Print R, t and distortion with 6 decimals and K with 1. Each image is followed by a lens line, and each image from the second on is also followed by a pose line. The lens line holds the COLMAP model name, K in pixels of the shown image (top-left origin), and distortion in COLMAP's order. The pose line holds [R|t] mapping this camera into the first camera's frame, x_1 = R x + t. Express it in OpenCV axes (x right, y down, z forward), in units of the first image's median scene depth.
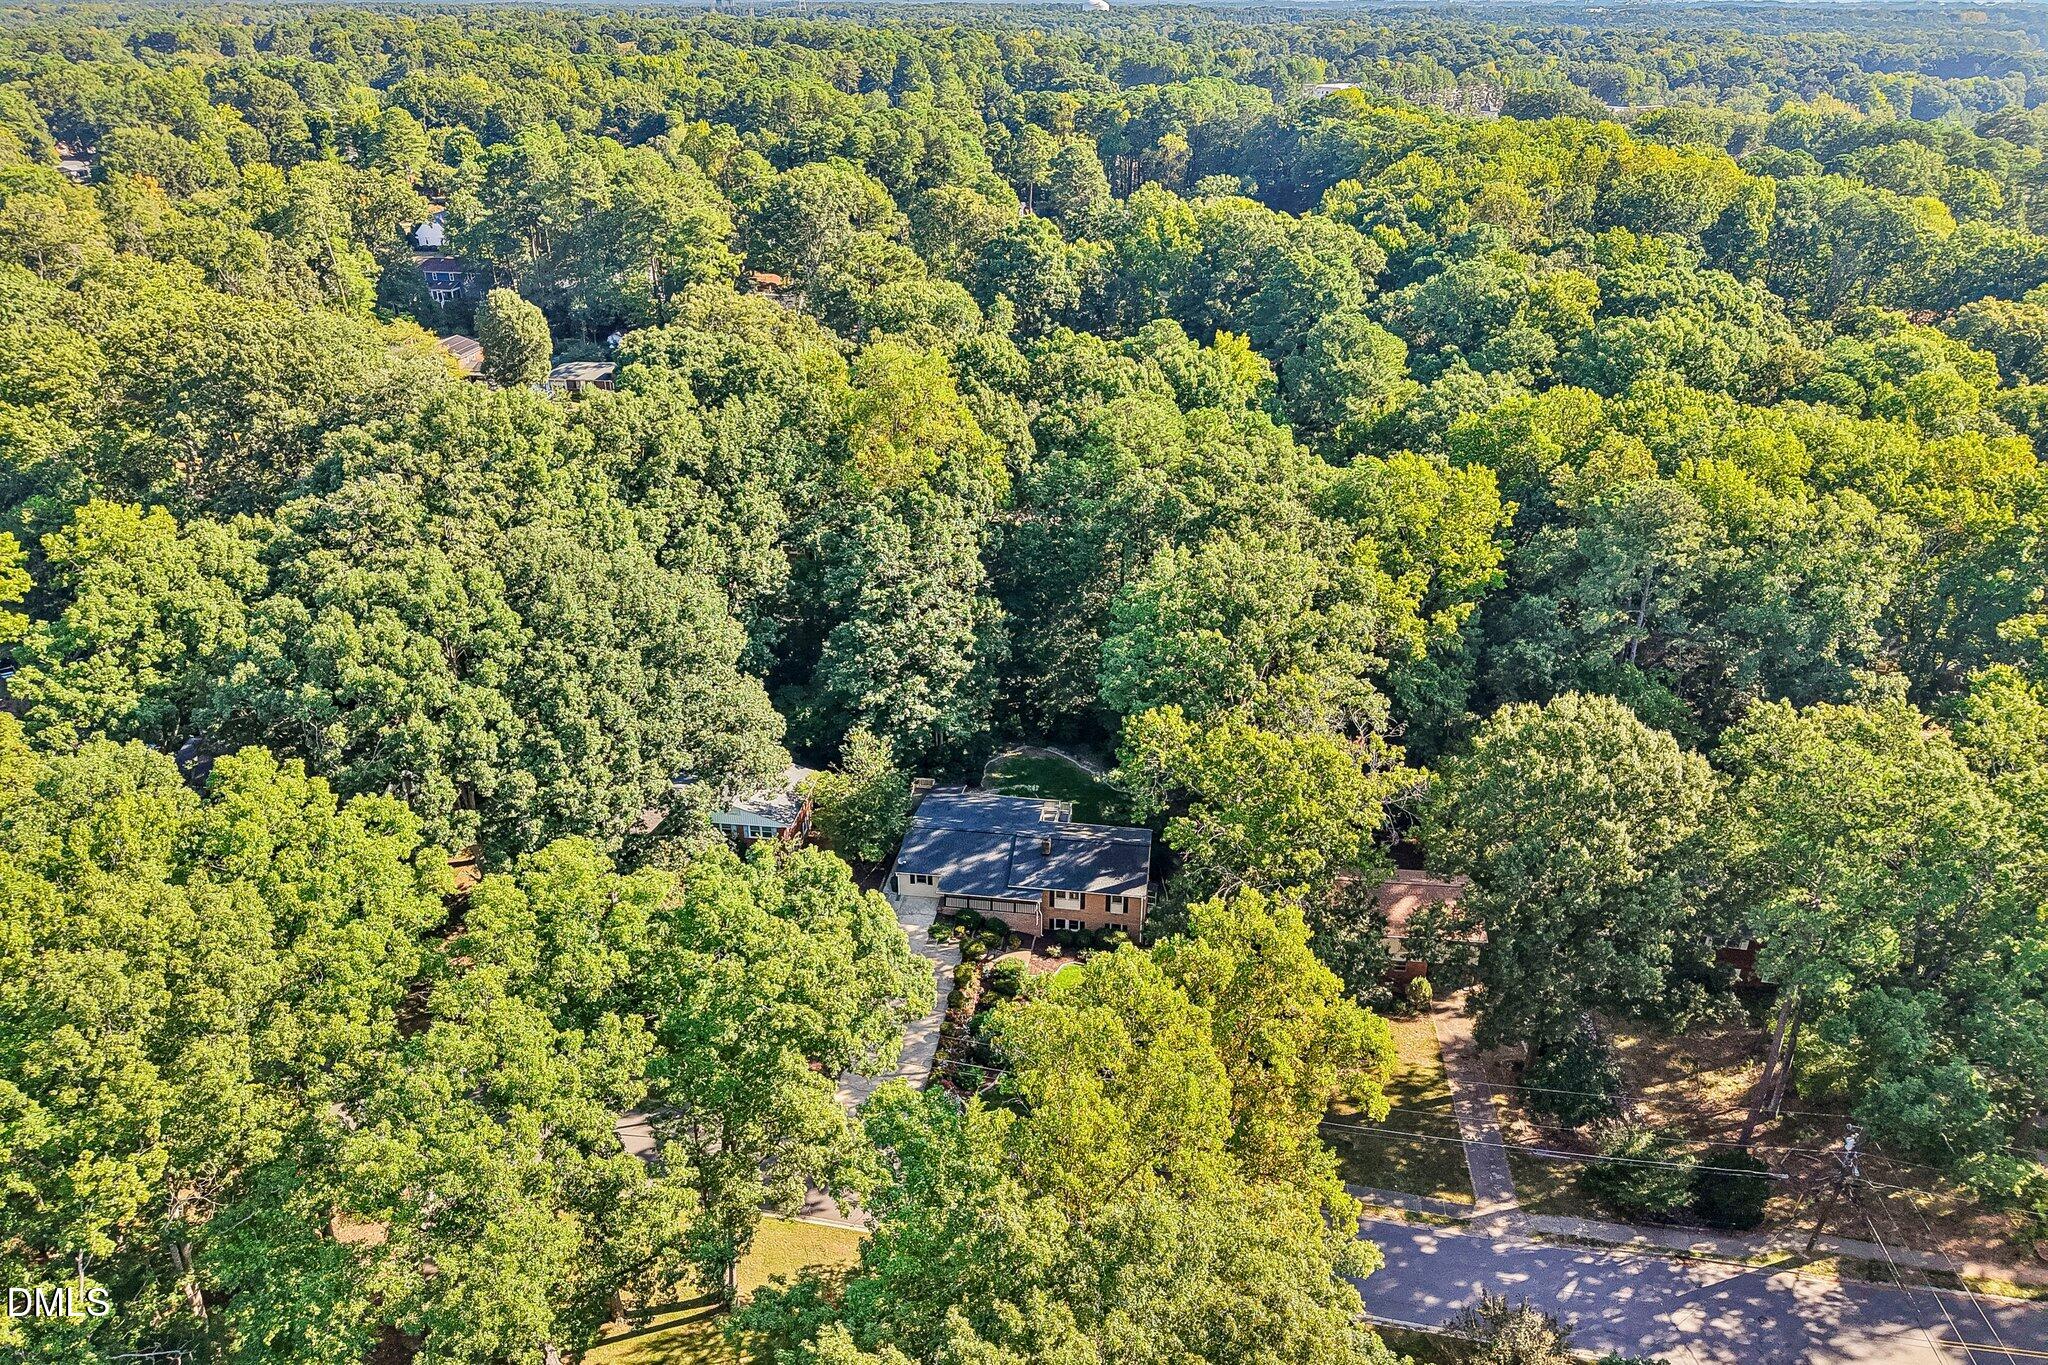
lens RADIAL K [[1340.3, 0, 1024.0], [0, 1340.3, 682.5], [0, 0, 1]] dist [0.006947, 0.003897]
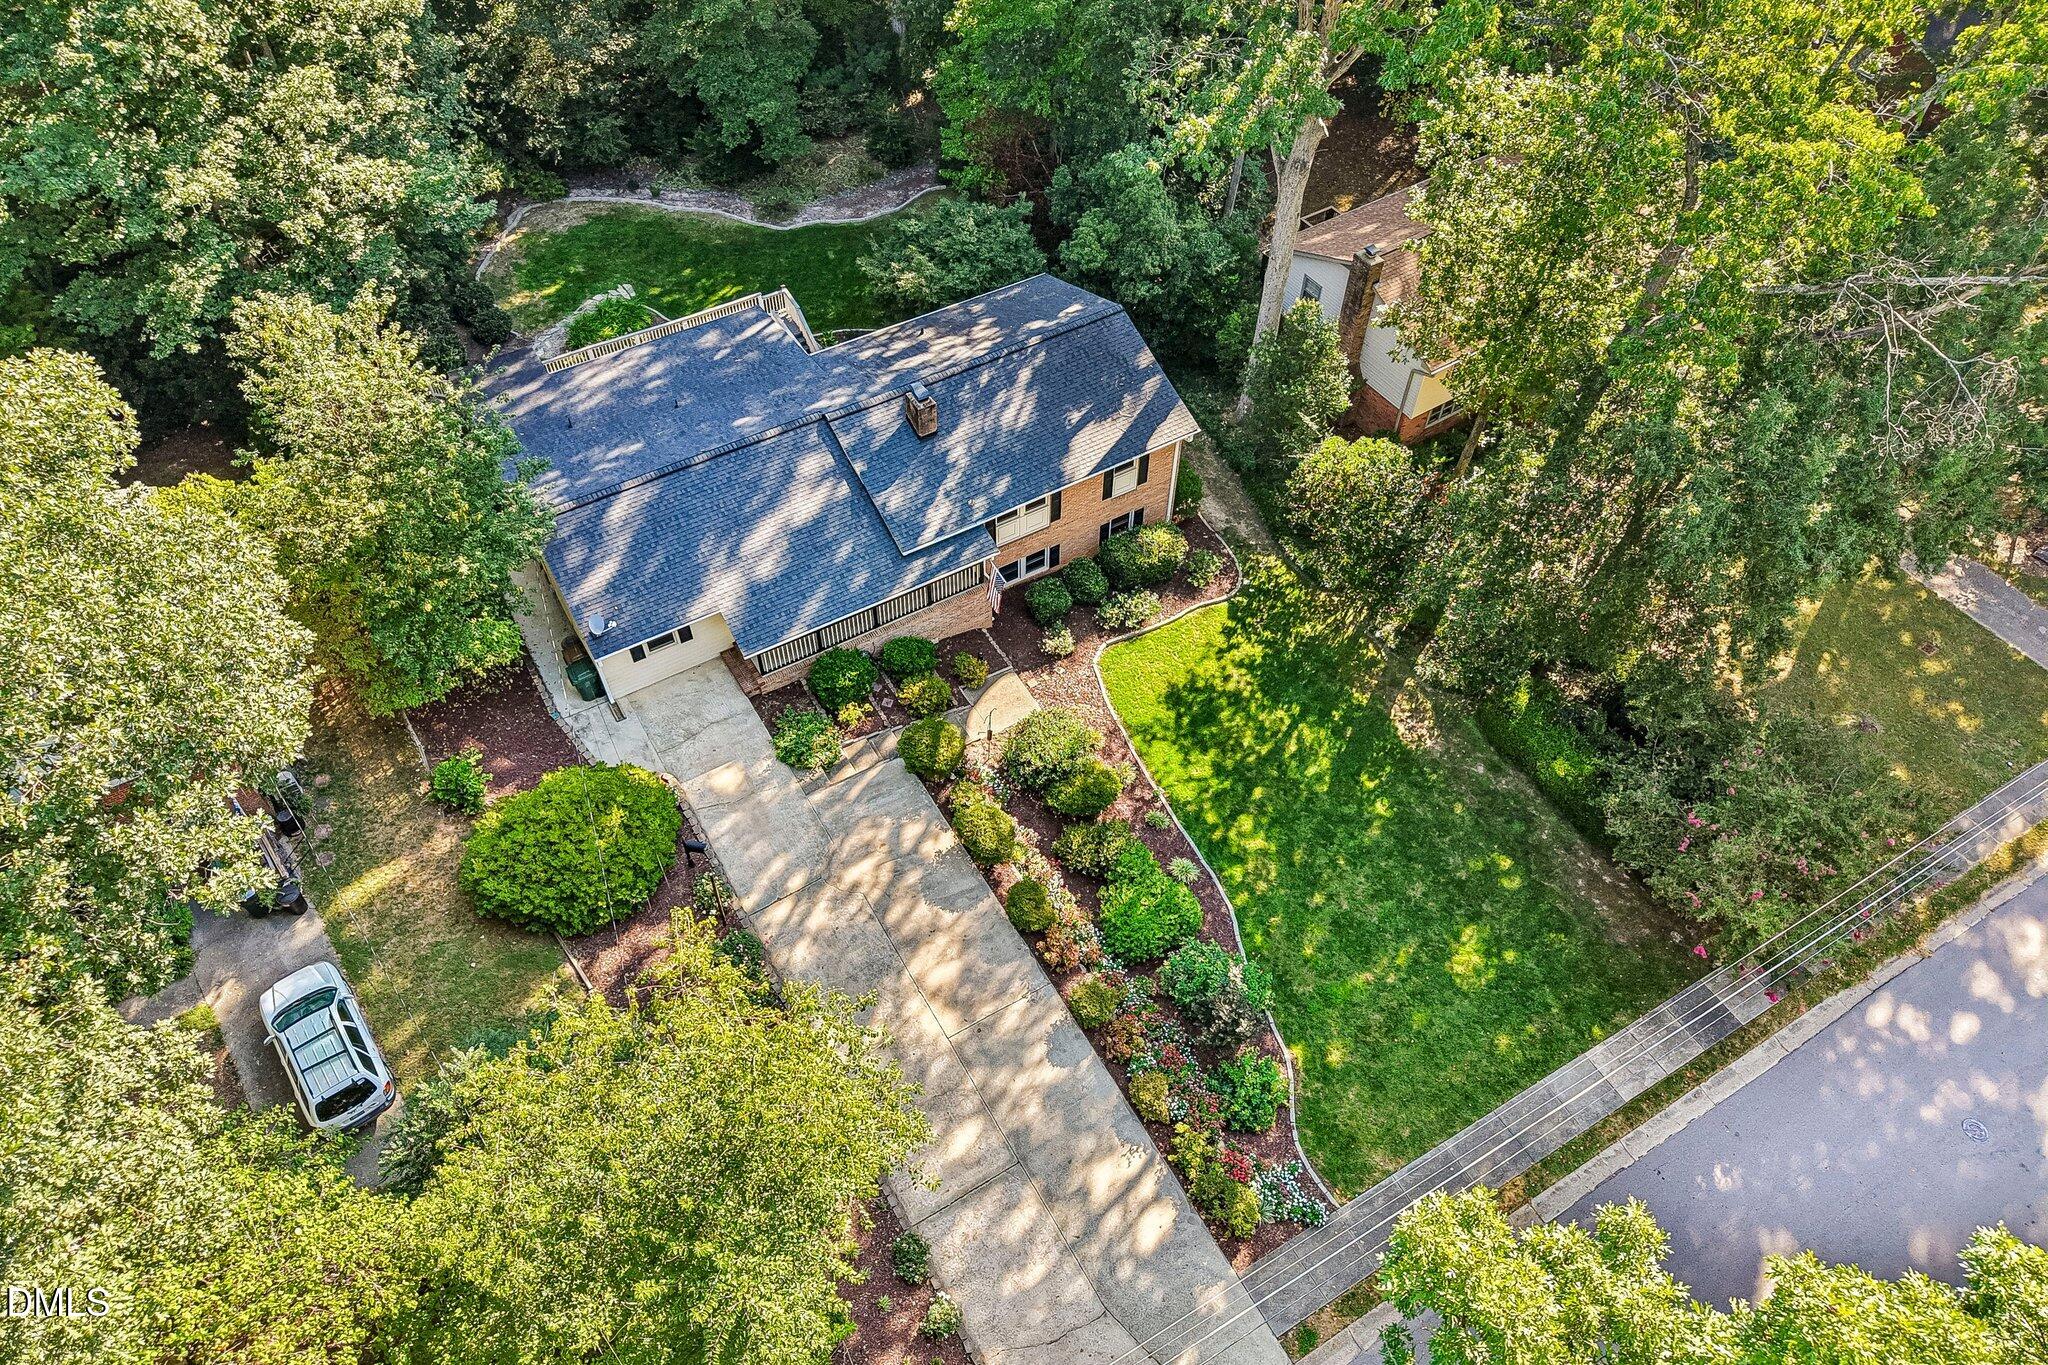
lens RADIAL K [[1245.9, 0, 1024.0], [0, 1245.9, 682.5], [0, 0, 1]] dist [0.002419, 0.000587]
pose [[0.773534, -0.496375, 0.394027, -0.141601], [0.267465, 0.819342, 0.507091, 0.011081], [-0.574550, -0.286863, 0.766552, 0.693171]]
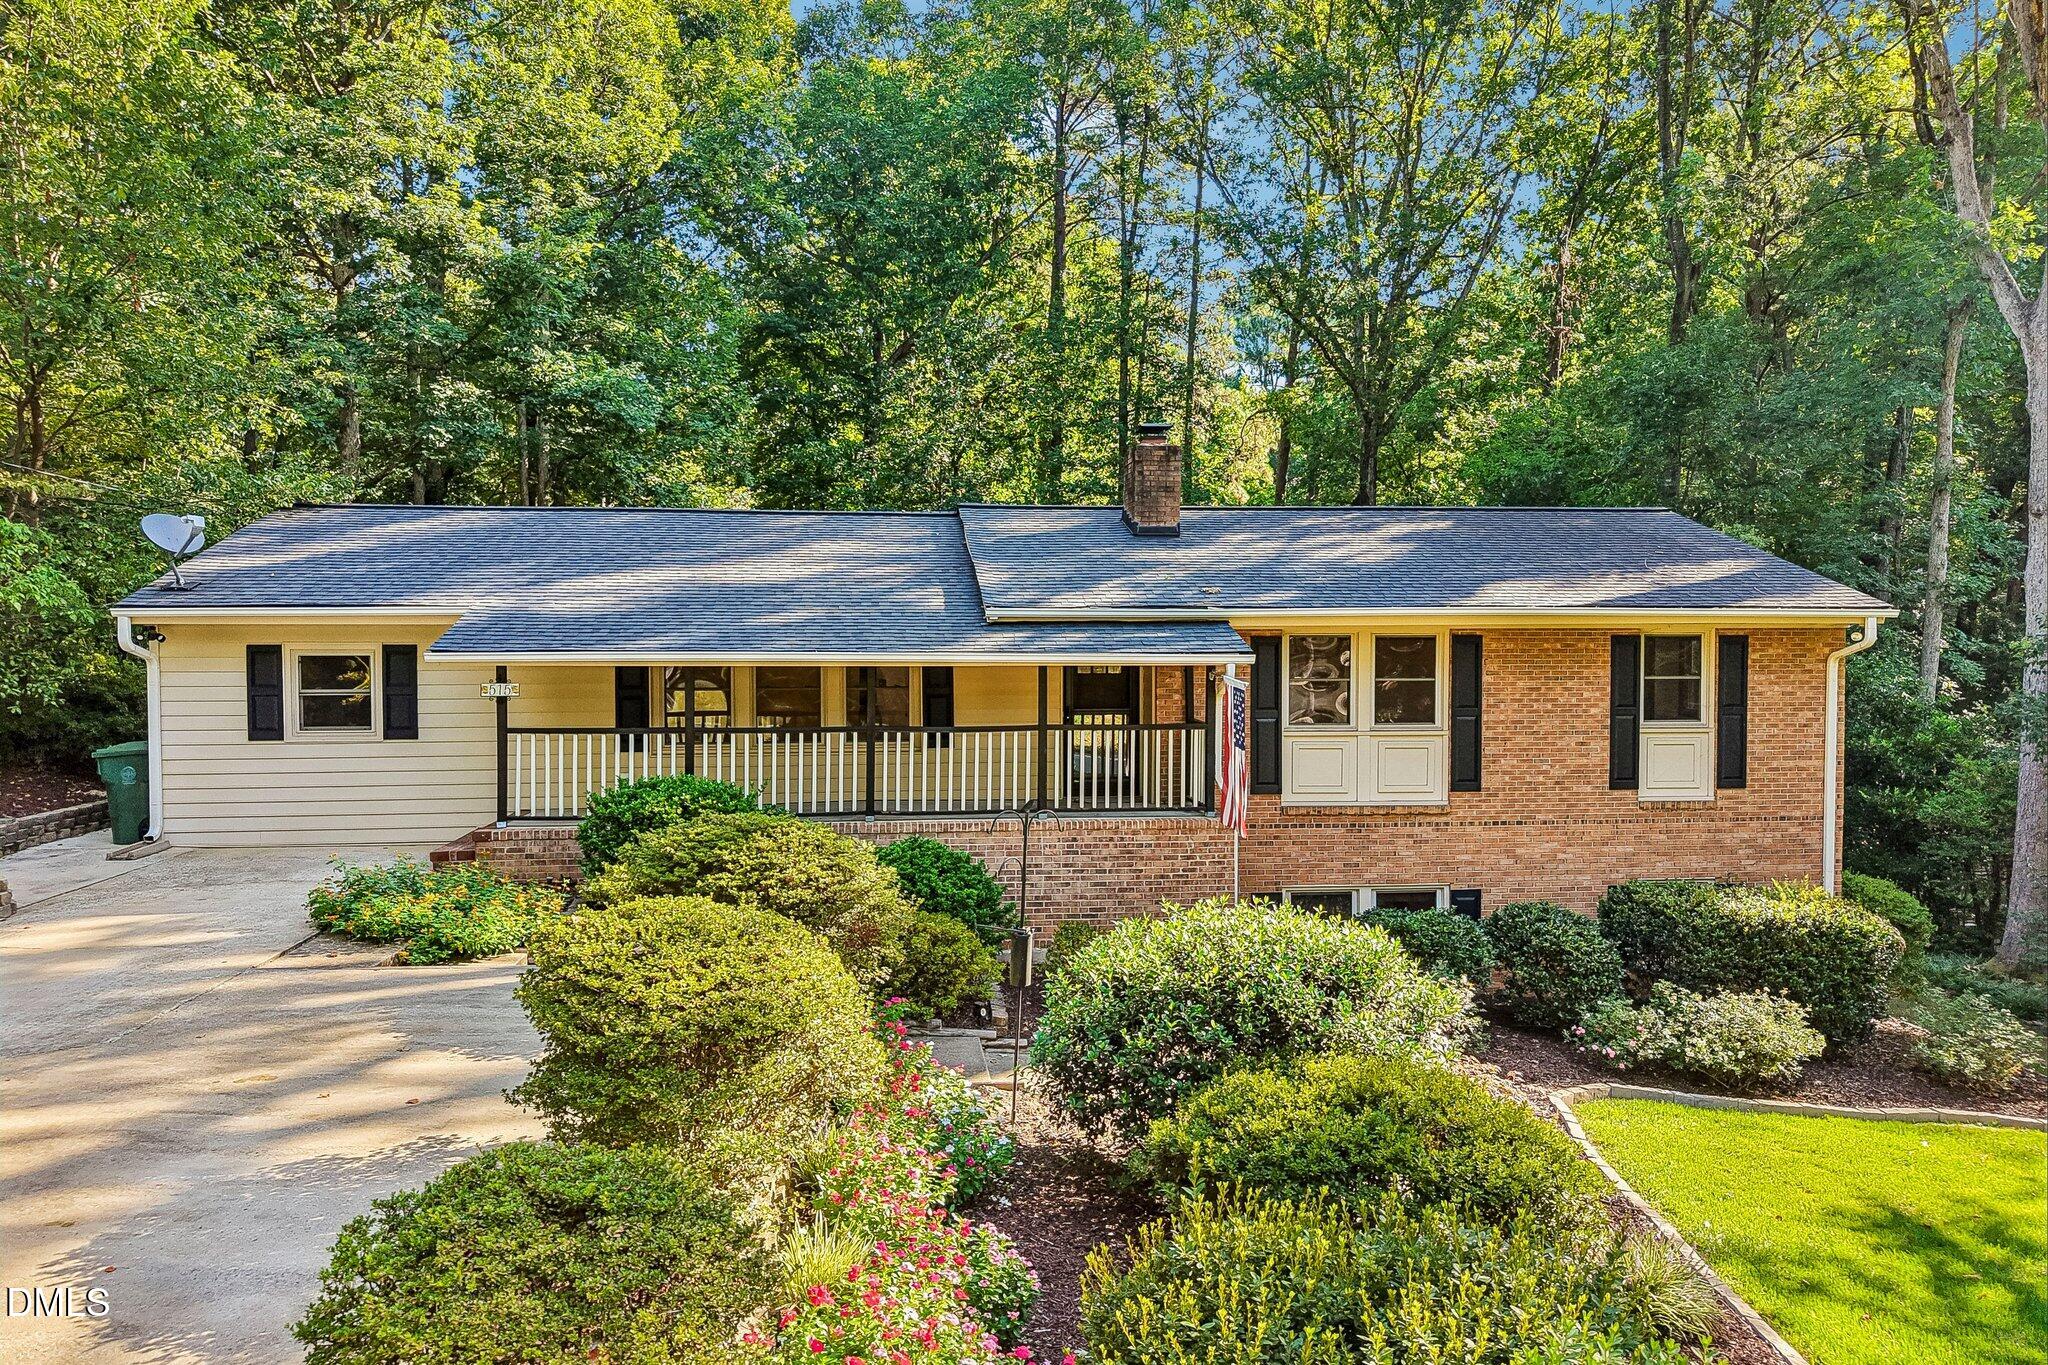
lens RADIAL K [[1340.3, 0, 1024.0], [0, 1340.3, 682.5], [0, 0, 1]] dist [0.006947, 0.003897]
pose [[0.969061, -0.007775, 0.246701, -0.041812], [0.104844, 0.917817, -0.382909, 0.209775], [-0.223449, 0.396927, 0.890236, 0.869676]]
